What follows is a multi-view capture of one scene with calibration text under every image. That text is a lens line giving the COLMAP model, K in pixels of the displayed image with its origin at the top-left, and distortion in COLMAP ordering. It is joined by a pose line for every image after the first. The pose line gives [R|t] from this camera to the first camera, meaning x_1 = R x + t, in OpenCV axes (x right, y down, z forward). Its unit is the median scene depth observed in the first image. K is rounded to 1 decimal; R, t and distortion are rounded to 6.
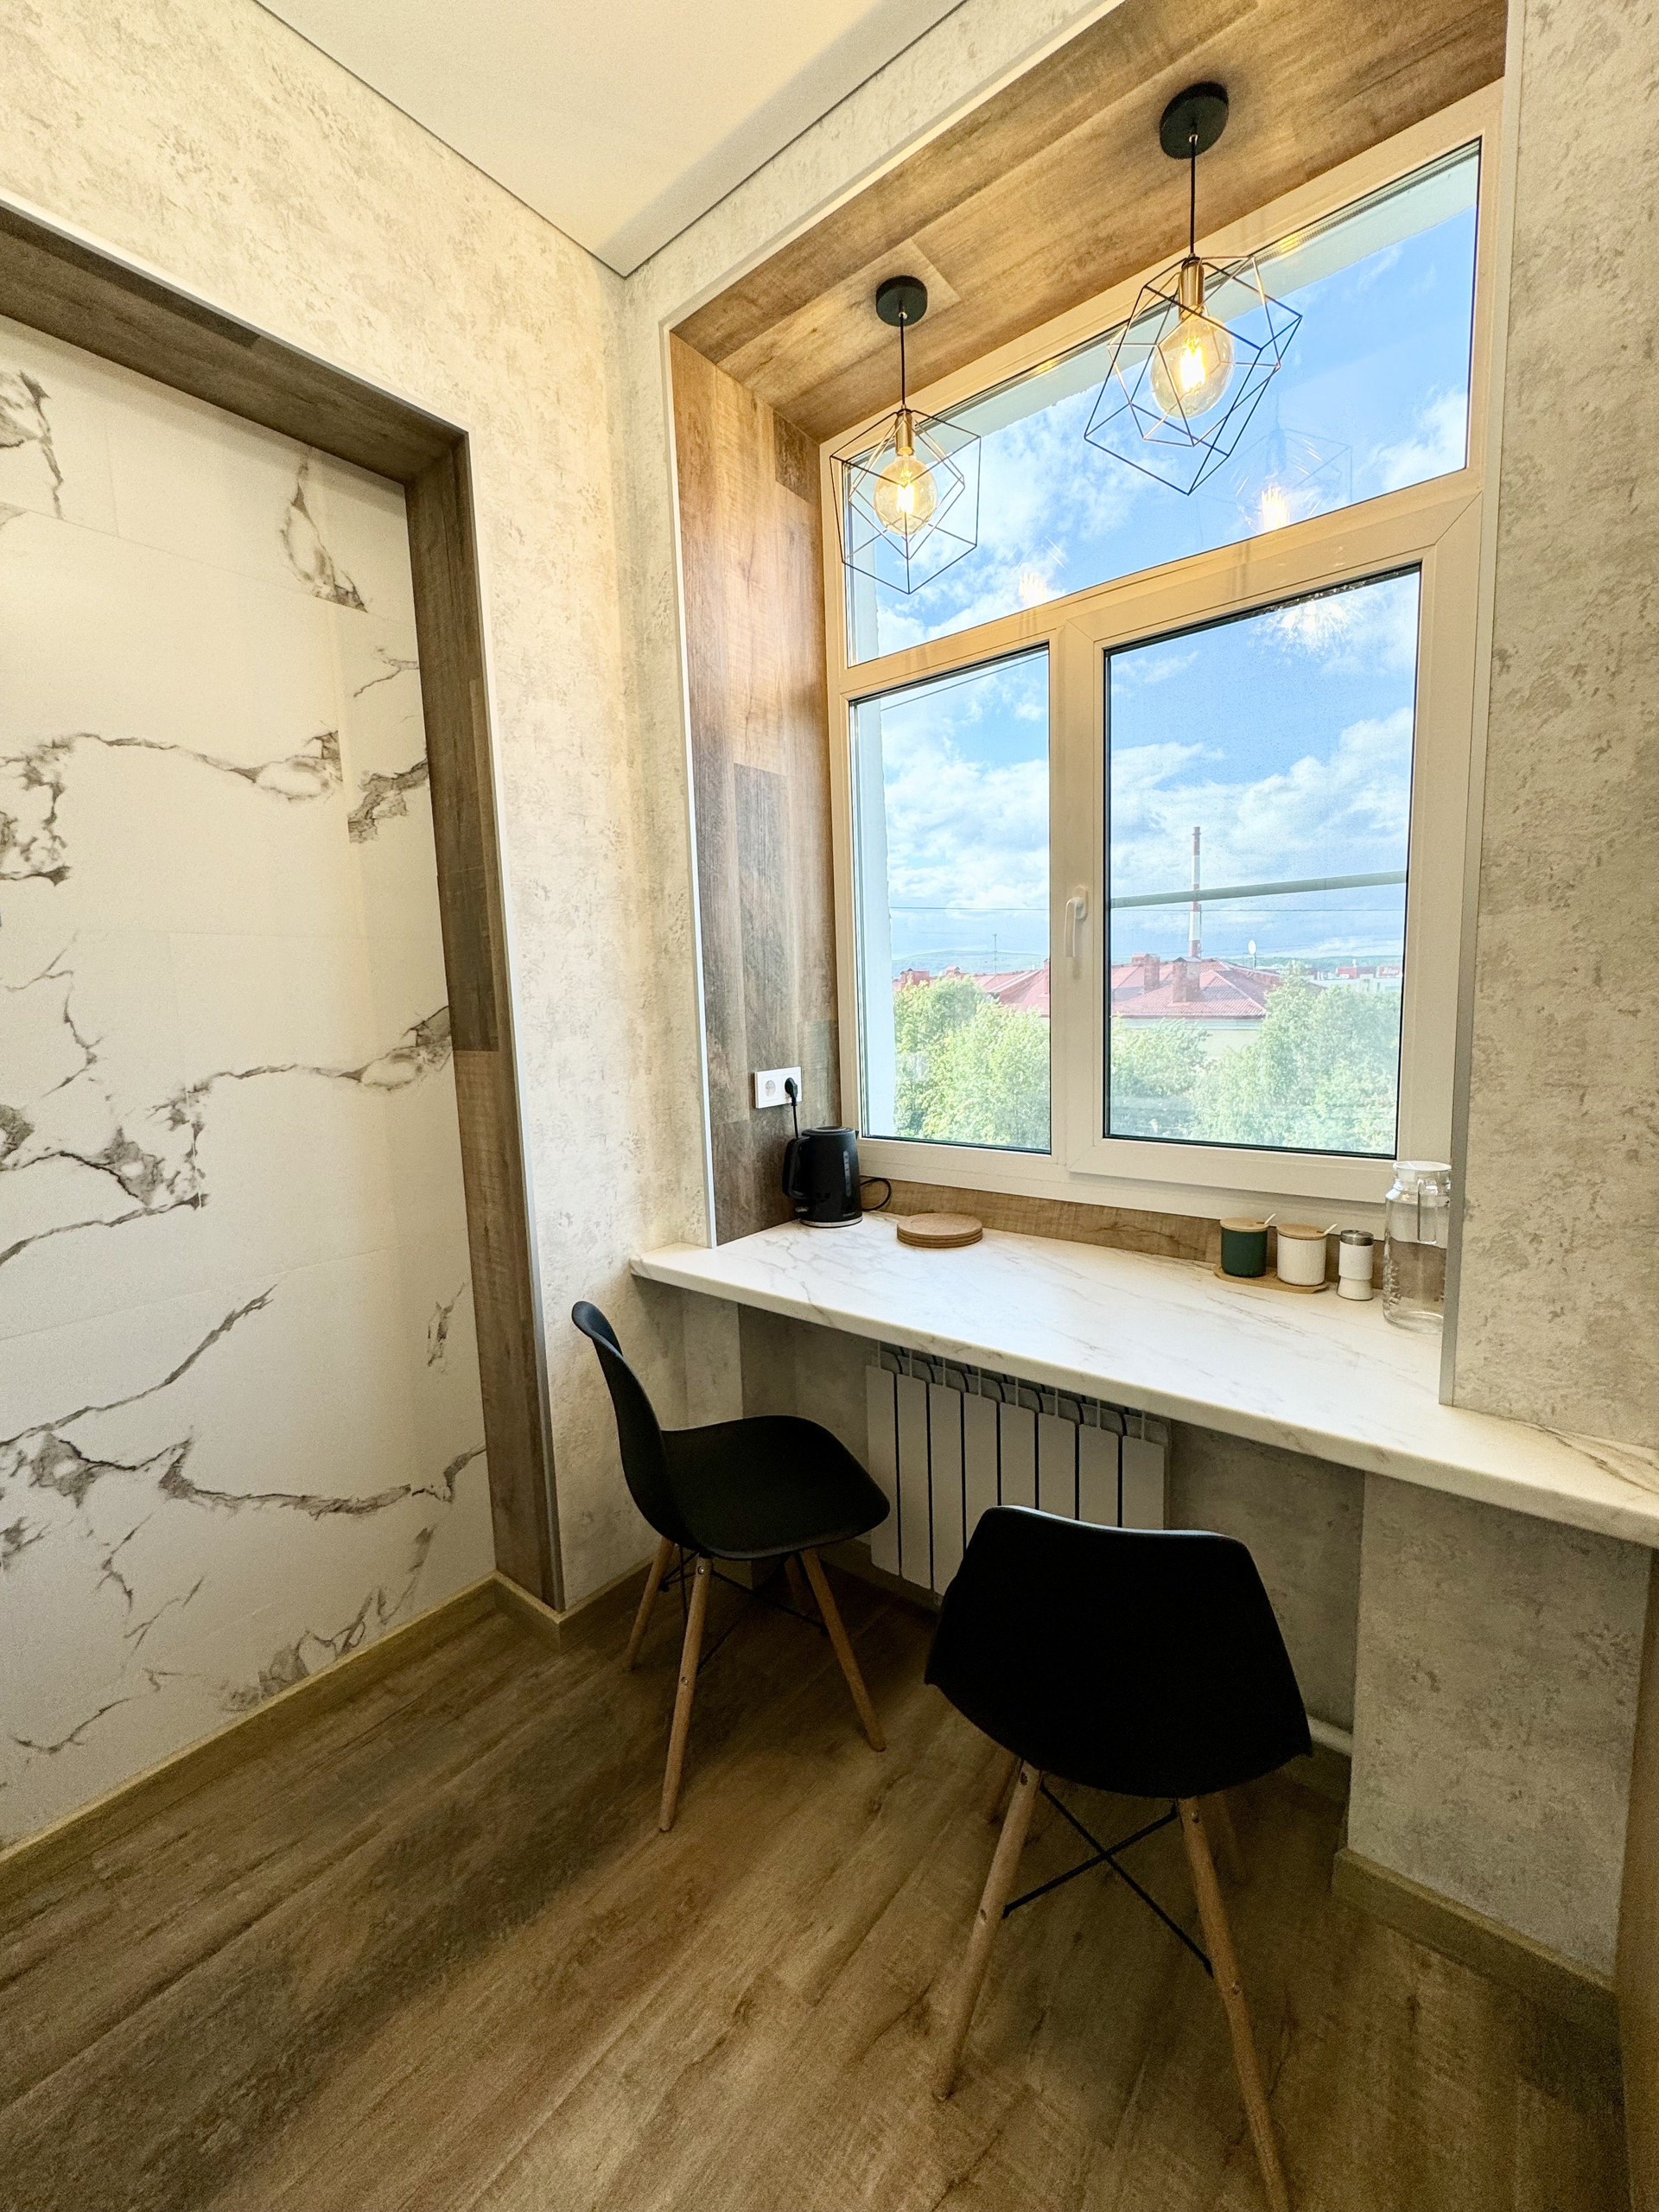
lens RADIAL K [[883.5, 0, 841.9], [0, 883.5, 1105.4], [0, 0, 1]] dist [-0.003873, 0.000647]
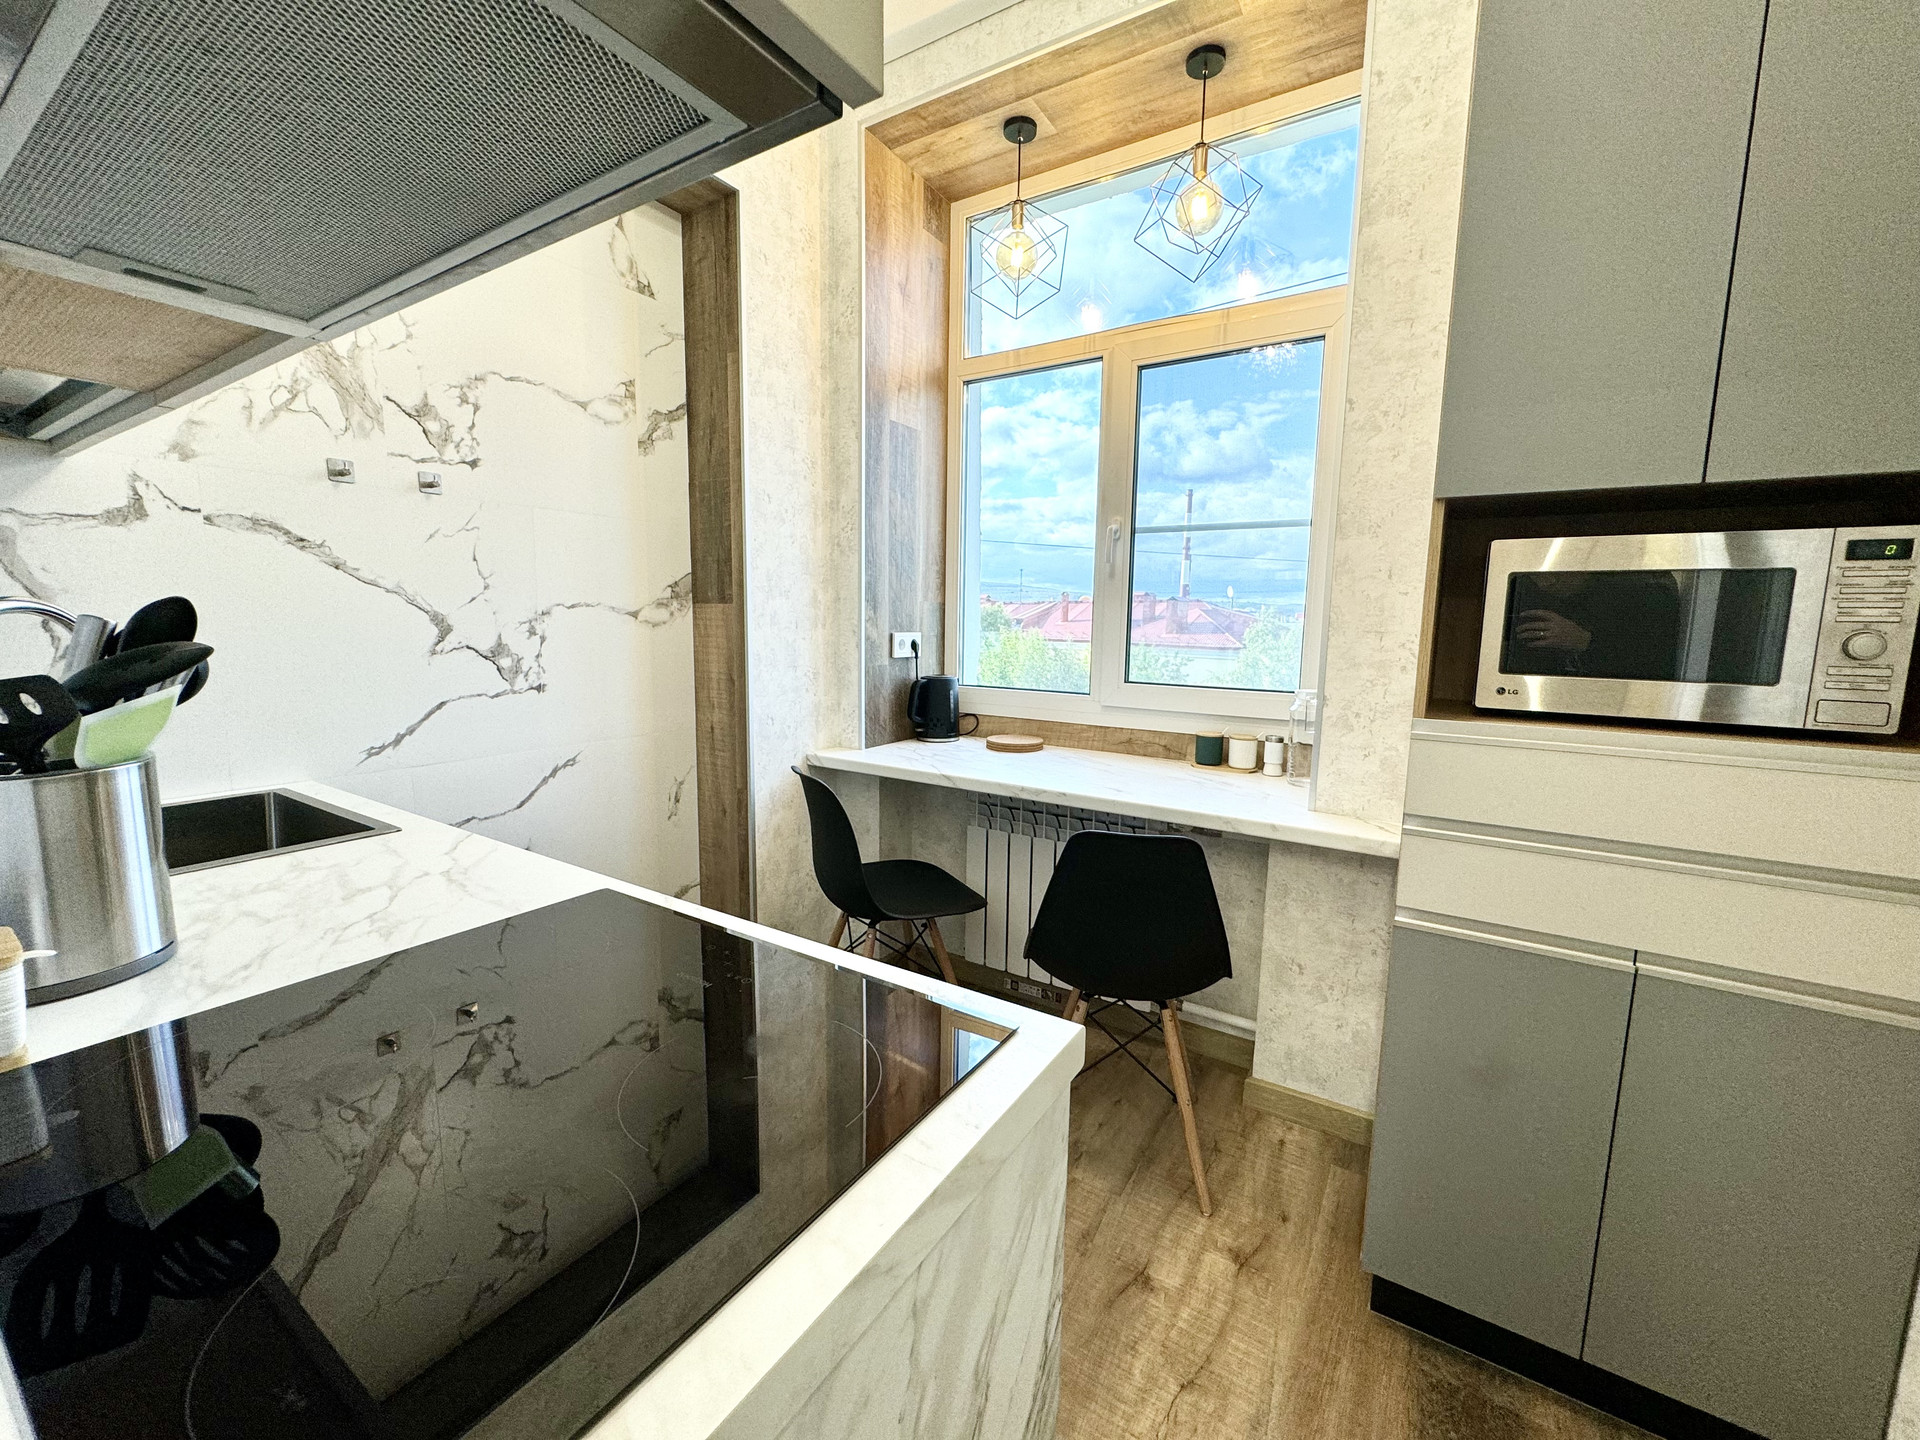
lens RADIAL K [[766.9, 0, 966.4], [0, 766.9, 721.0], [0, 0, 1]] dist [-0.003873, 0.000647]
pose [[0.993456, 0.034886, 0.108757, -0.133505], [-0.035927, 0.999325, 0.007627, 0.113139], [-0.108418, -0.011484, 0.994039, -0.328252]]
